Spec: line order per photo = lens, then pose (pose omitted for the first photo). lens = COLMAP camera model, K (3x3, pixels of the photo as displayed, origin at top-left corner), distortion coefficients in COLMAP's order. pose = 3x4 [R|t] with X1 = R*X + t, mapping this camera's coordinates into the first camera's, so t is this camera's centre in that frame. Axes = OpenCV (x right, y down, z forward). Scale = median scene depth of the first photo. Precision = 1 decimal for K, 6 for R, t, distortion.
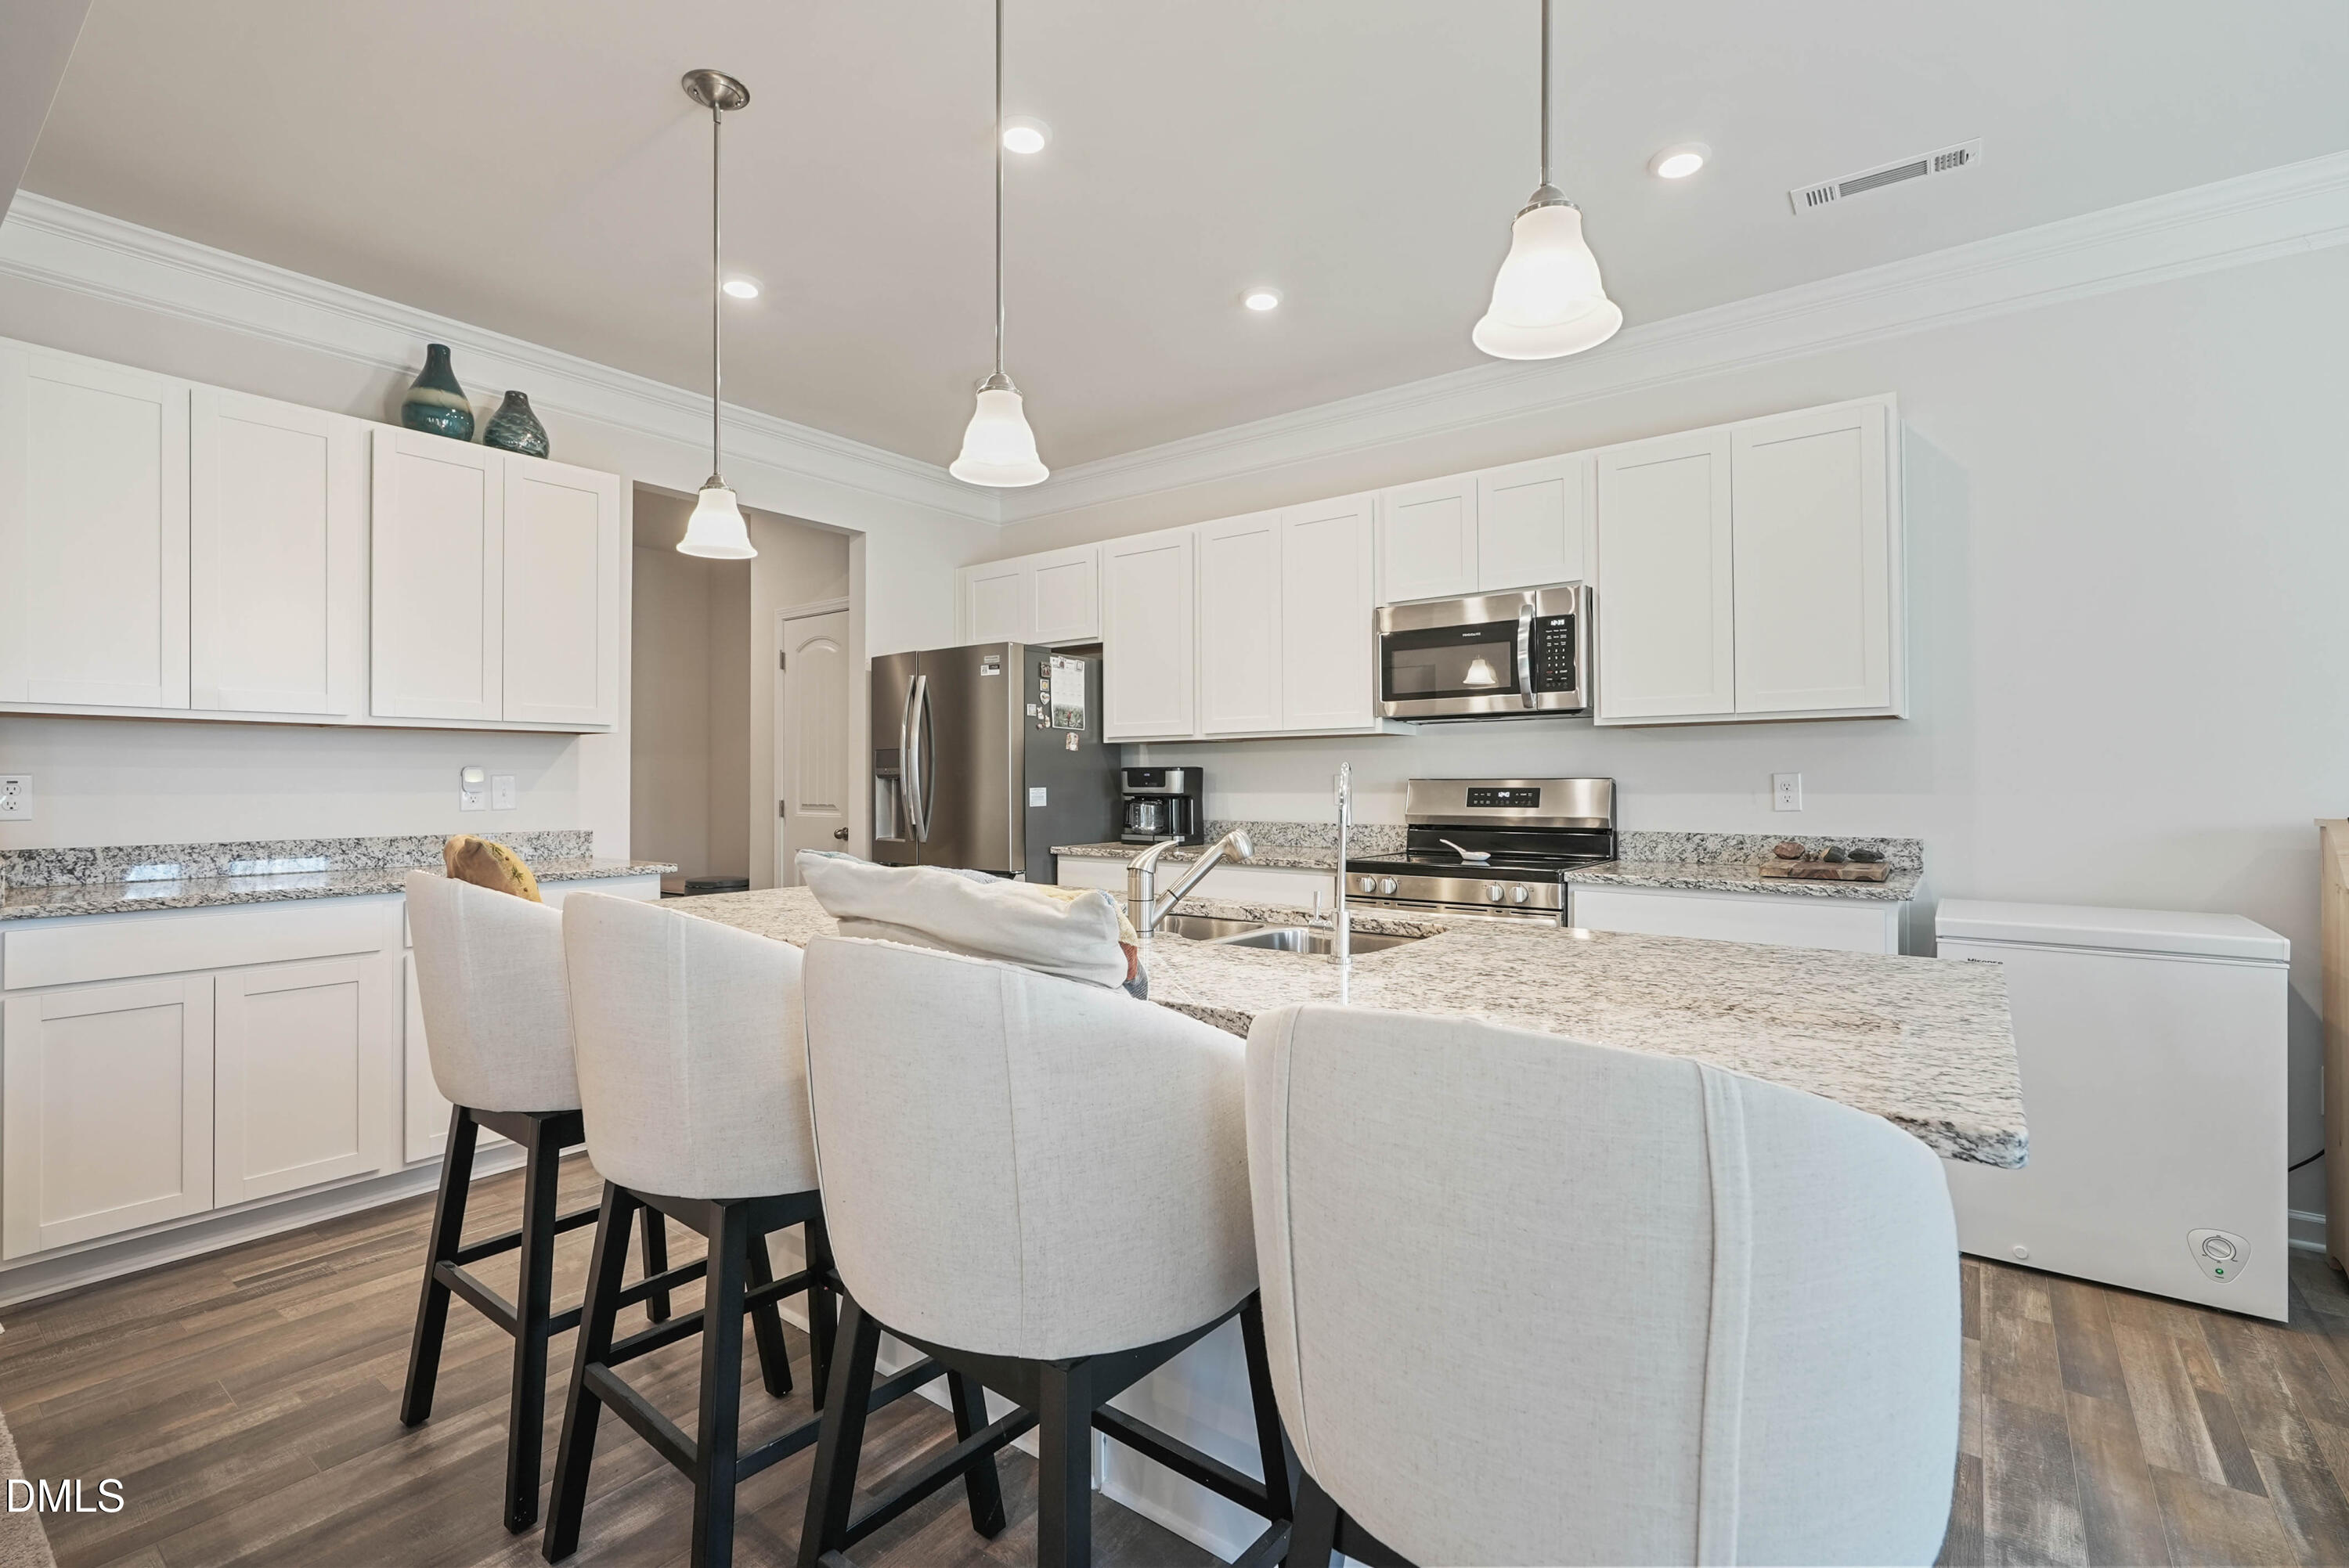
lens RADIAL K [[1061.8, 0, 1173.7], [0, 1061.8, 783.3], [0, 0, 1]] dist [-0.008648, 0.001403]
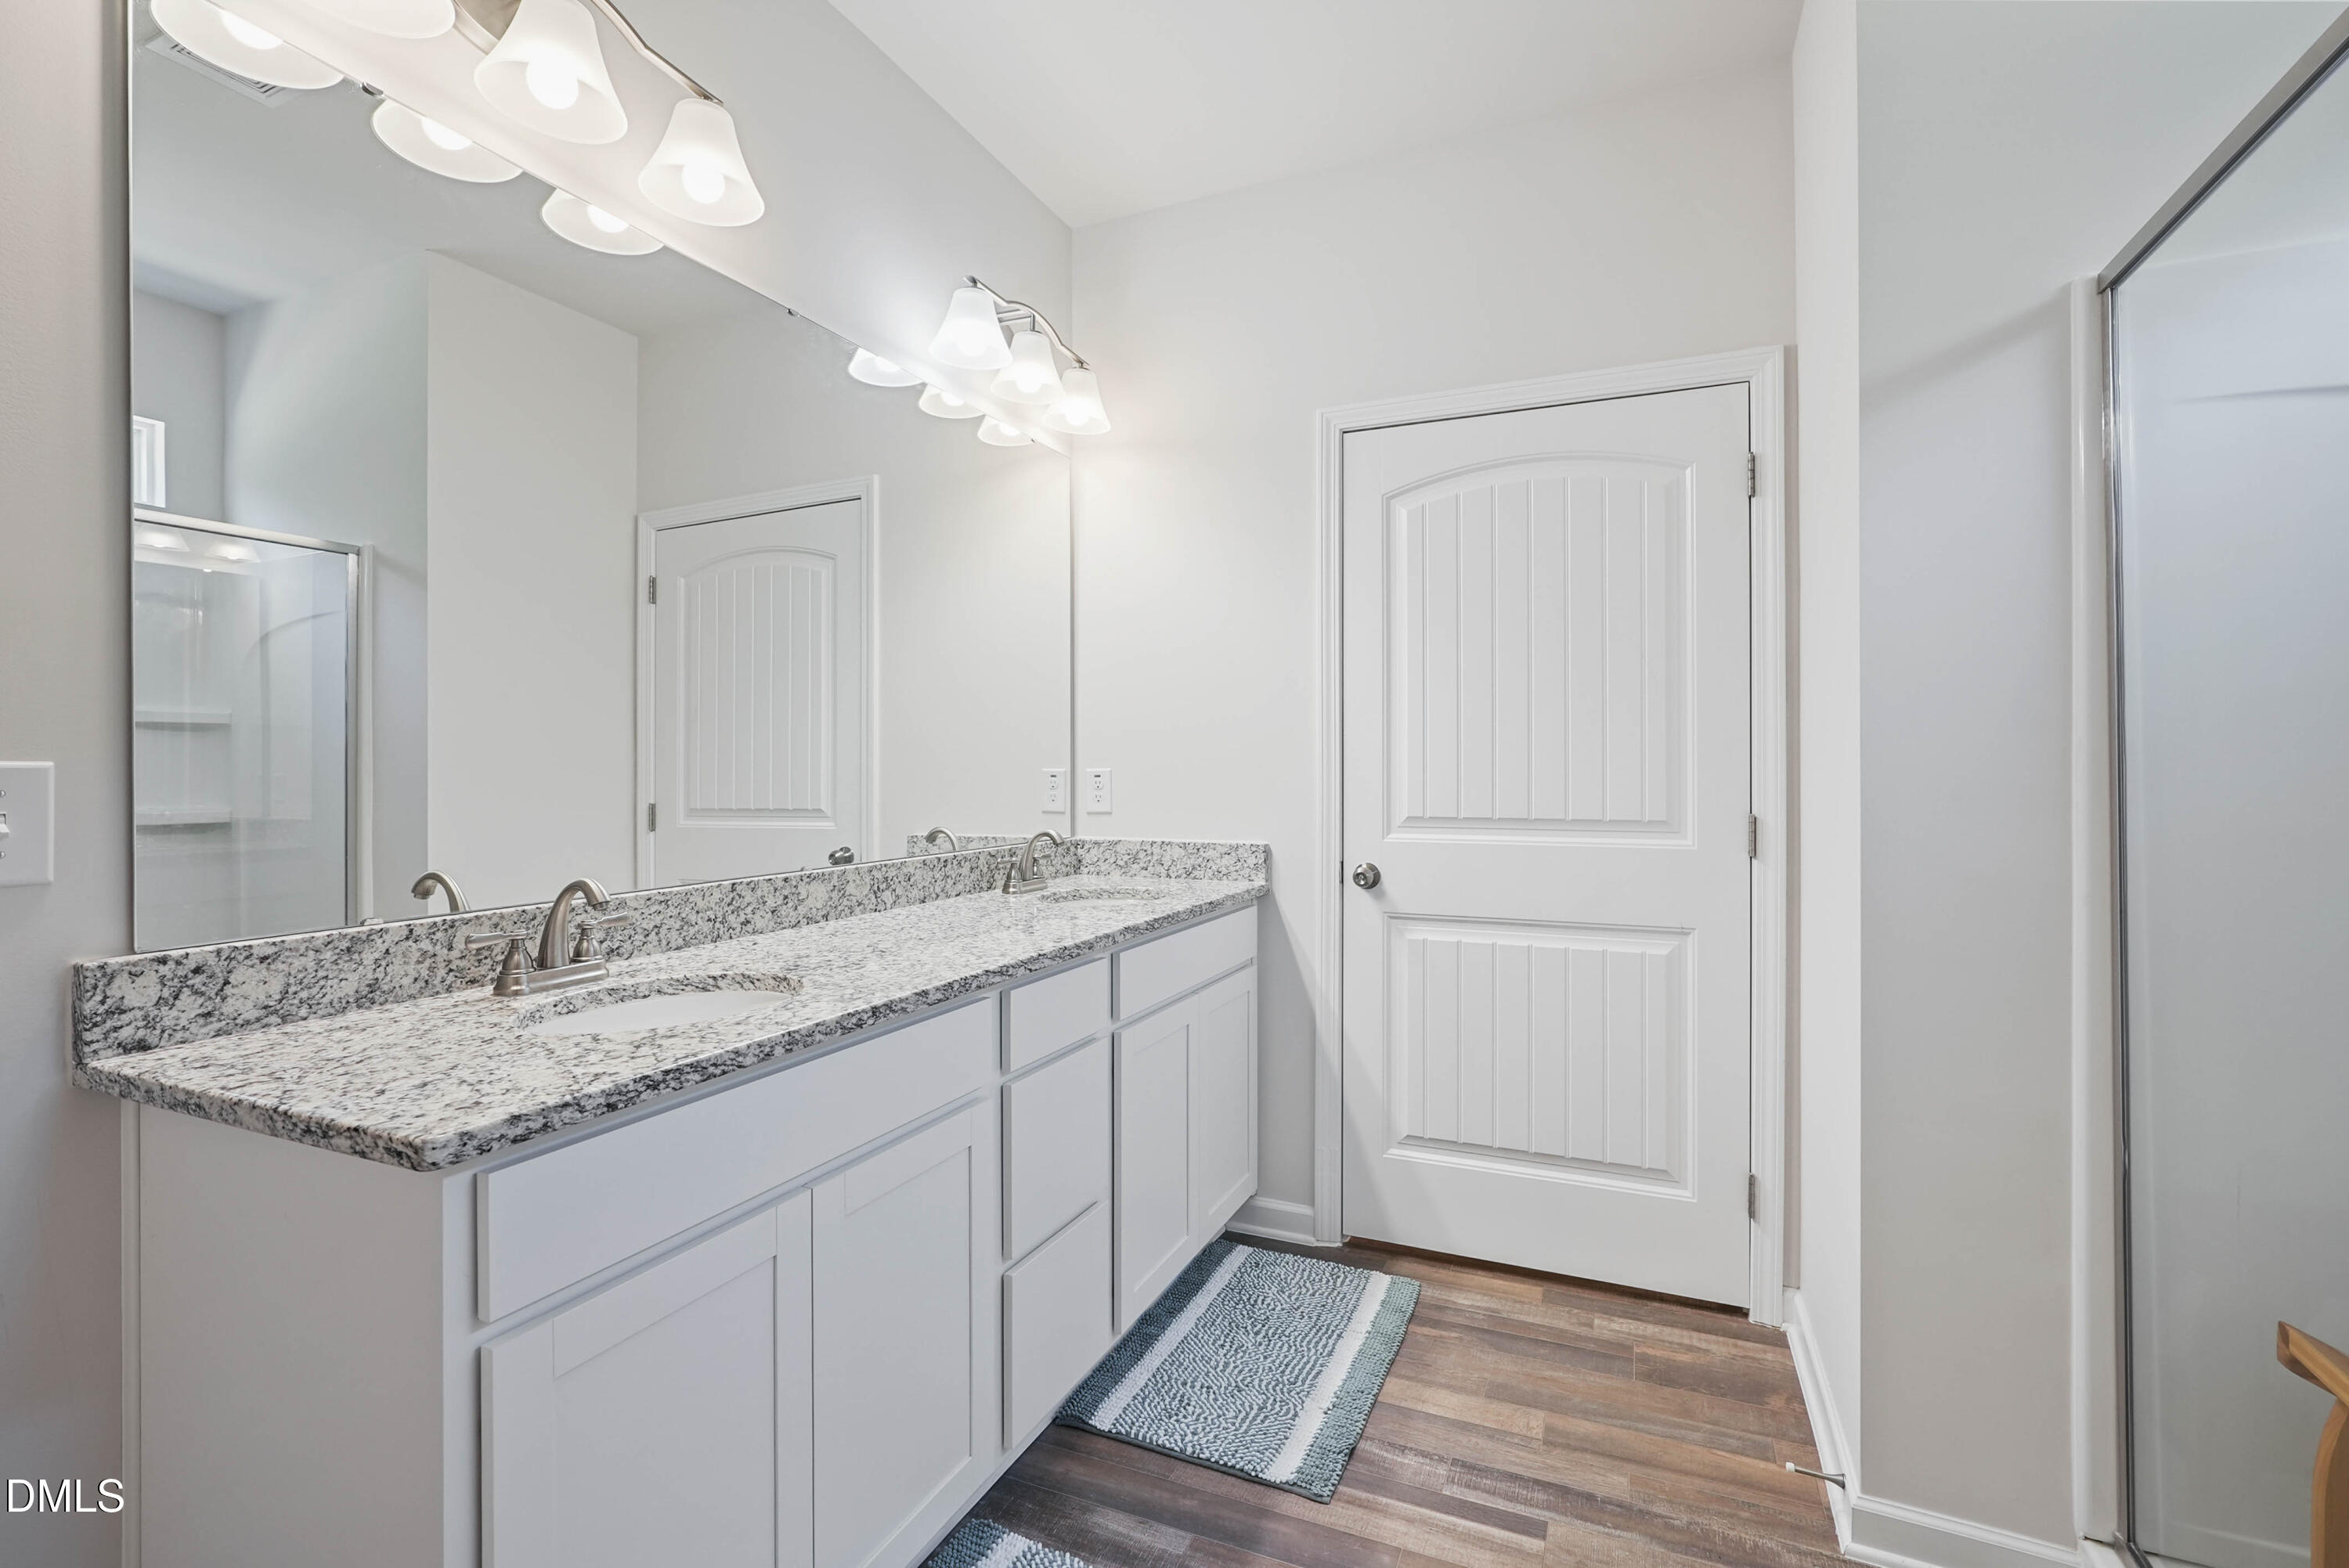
lens RADIAL K [[1061.8, 0, 1193.2], [0, 1061.8, 773.2], [0, 0, 1]] dist [-0.008648, 0.001403]
pose [[-0.249909, -0.003450, 0.968263, -2.882874], [-0.005558, 0.999982, 0.002128, -0.001926], [-0.968253, -0.004849, -0.249924, 2.701532]]
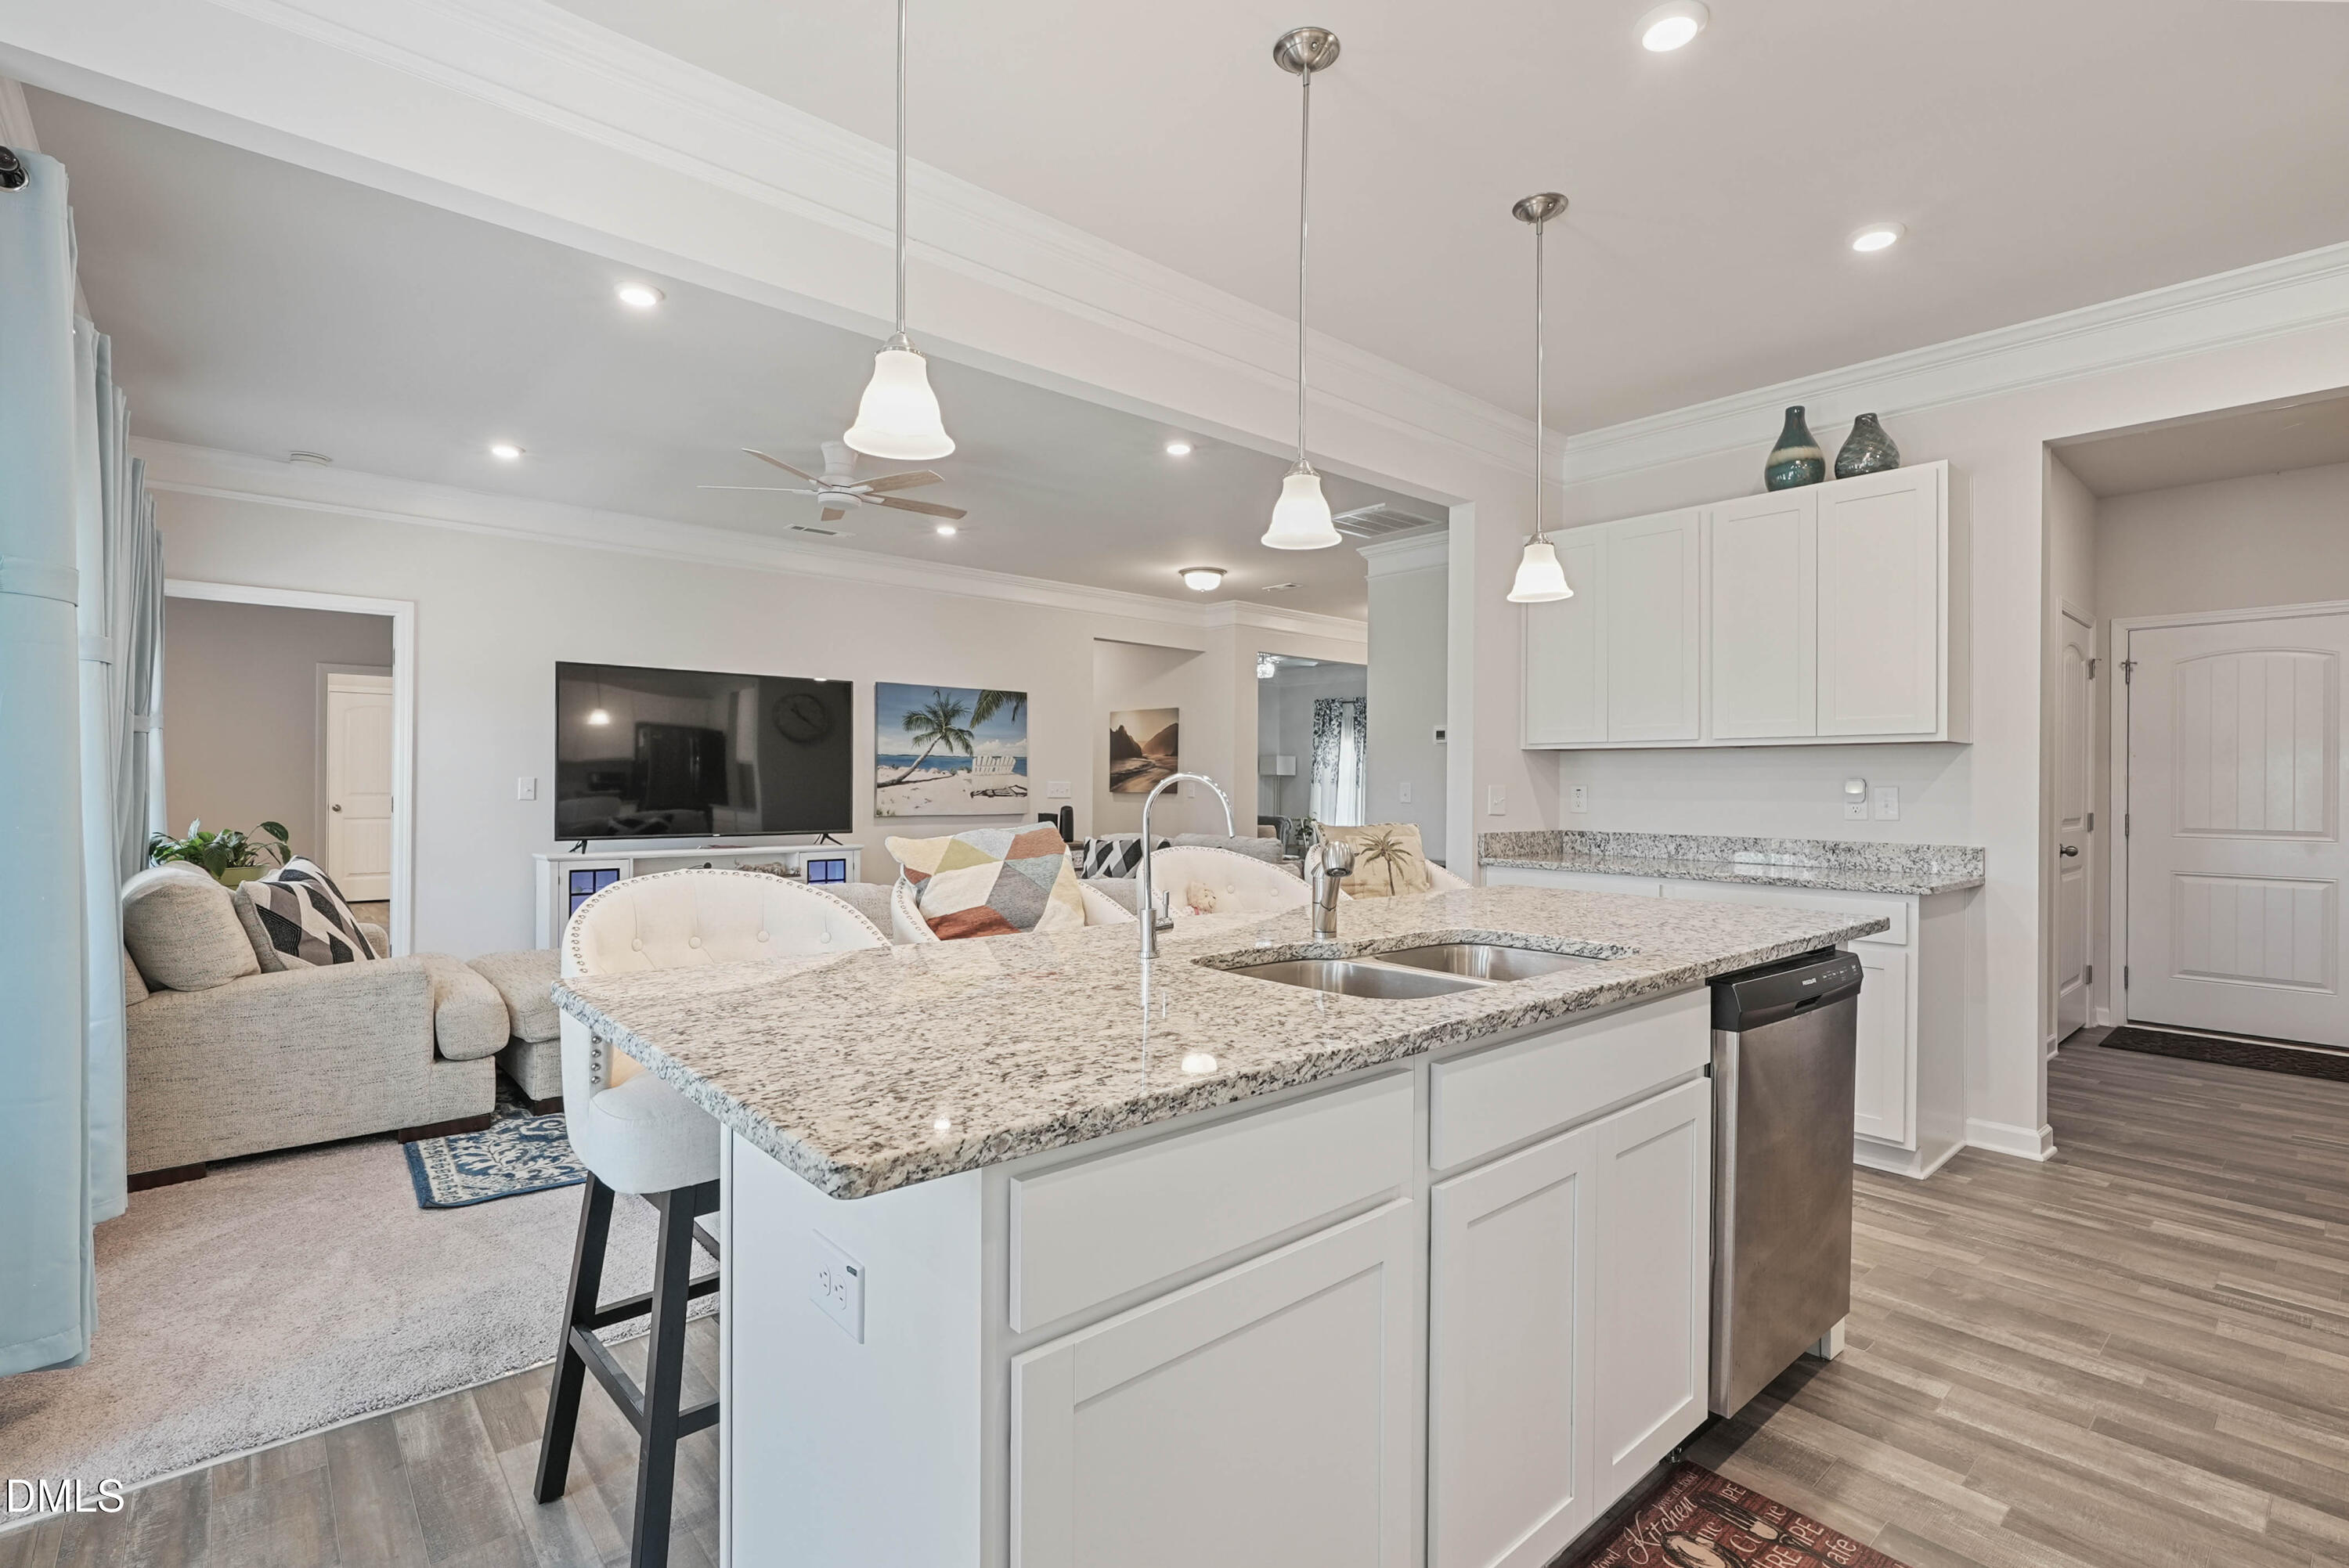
lens RADIAL K [[1061.8, 0, 1186.4], [0, 1061.8, 792.1], [0, 0, 1]] dist [-0.008648, 0.001403]
pose [[-0.208791, 0.008829, -0.977920, 0.493574], [-0.003461, 0.999946, 0.009767, -0.009636], [0.977954, 0.005424, -0.208750, 0.532396]]
